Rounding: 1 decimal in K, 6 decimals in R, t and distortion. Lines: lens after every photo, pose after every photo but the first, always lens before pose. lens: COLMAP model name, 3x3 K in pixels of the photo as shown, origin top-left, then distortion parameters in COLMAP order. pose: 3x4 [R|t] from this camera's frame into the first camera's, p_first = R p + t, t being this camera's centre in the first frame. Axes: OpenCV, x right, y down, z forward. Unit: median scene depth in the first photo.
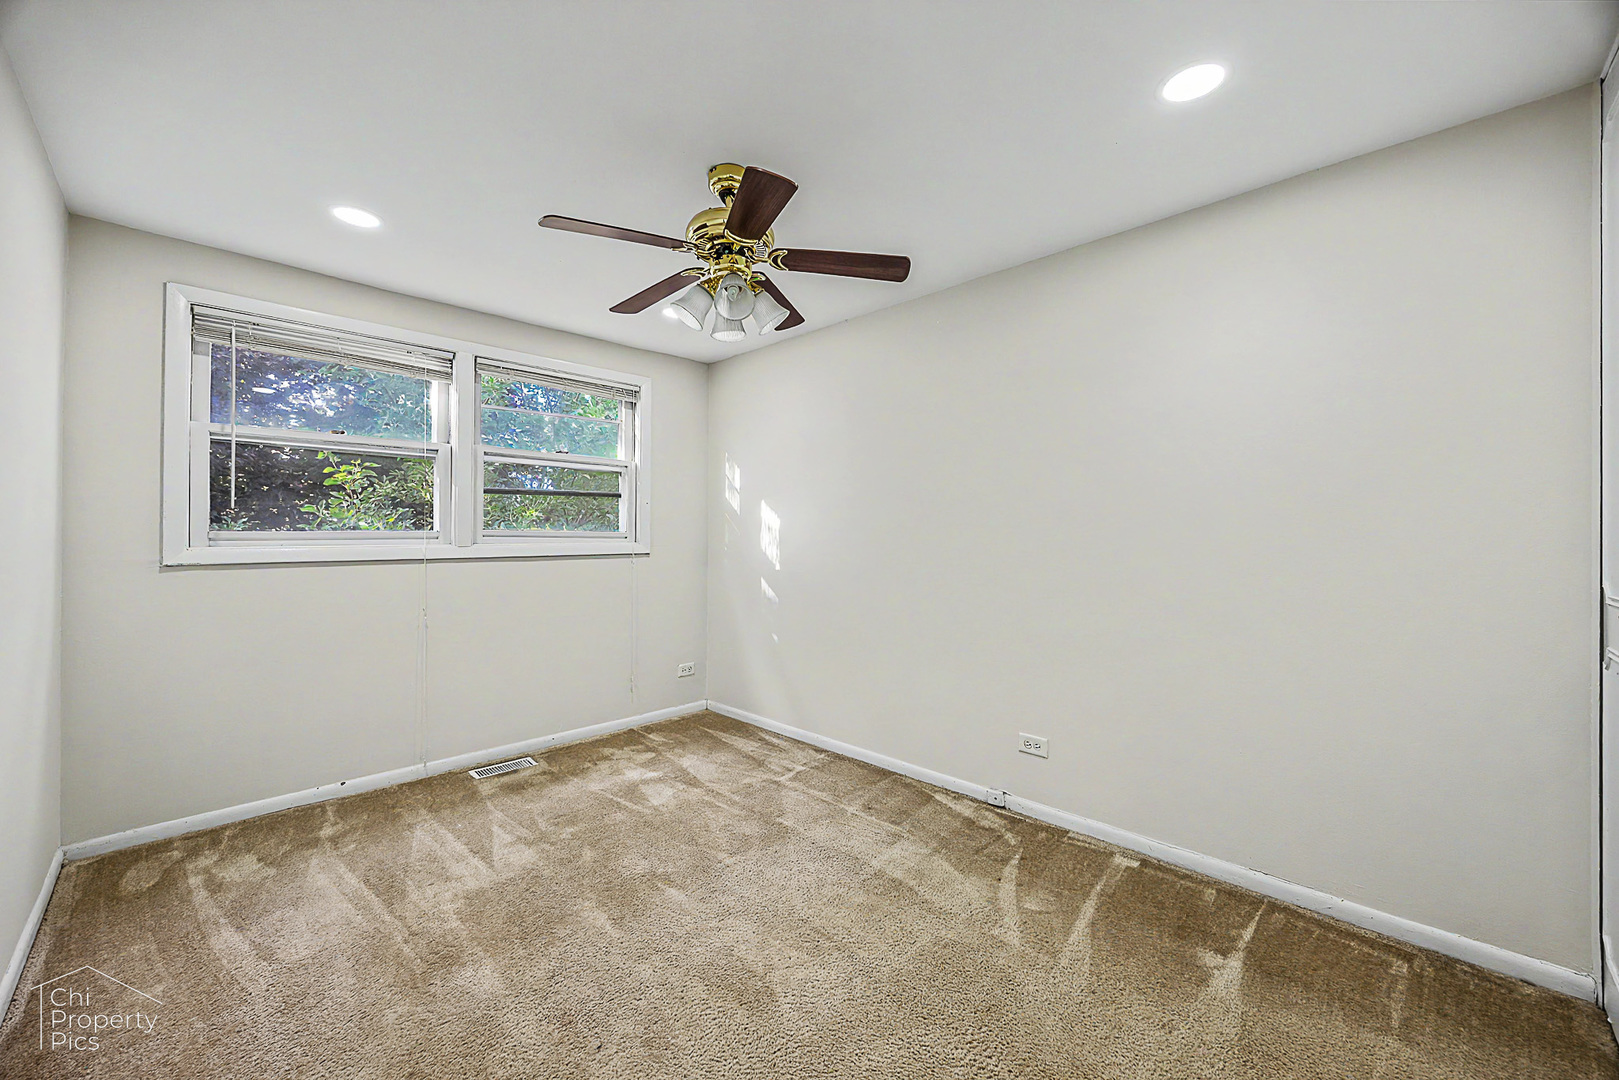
lens RADIAL K [[623.9, 0, 813.4], [0, 623.9, 533.2], [0, 0, 1]] dist [-0.002131, -0.000151]
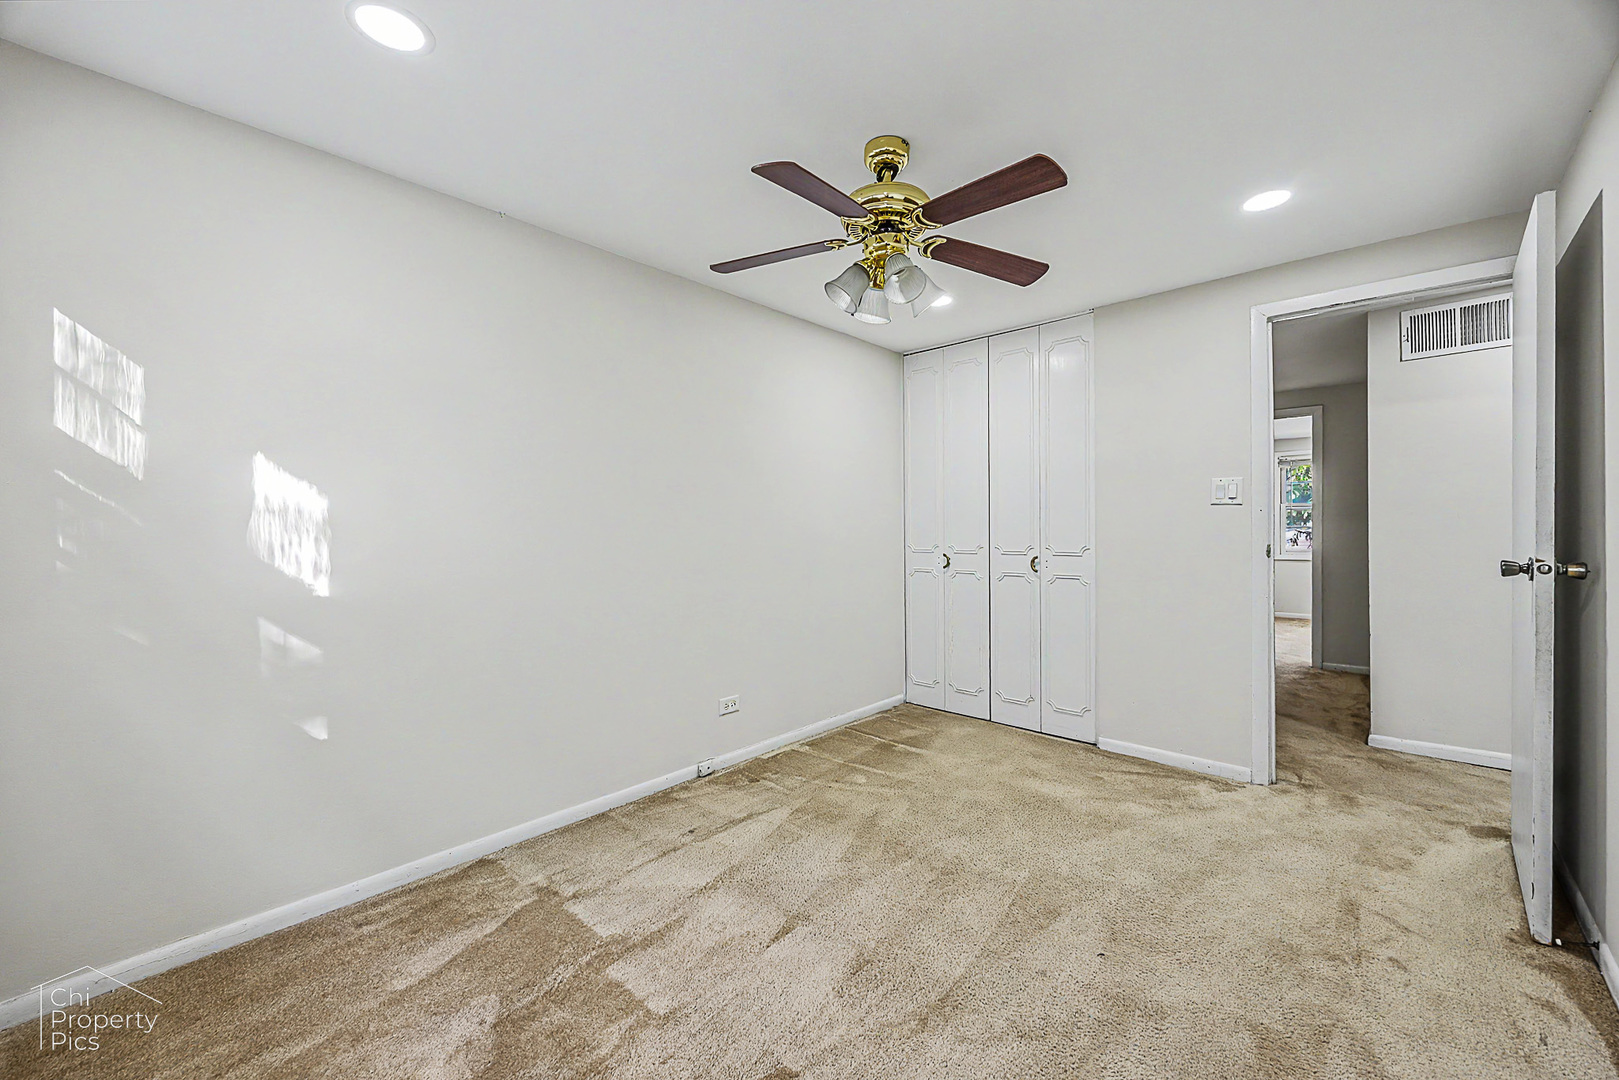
lens RADIAL K [[623.9, 0, 813.4], [0, 623.9, 533.2], [0, 0, 1]] dist [-0.002131, -0.000151]
pose [[-0.038491, -0.001942, 0.999257, -0.696605], [-0.004804, 0.999987, 0.001758, 0.005330], [-0.999247, -0.004733, -0.038500, 0.730920]]
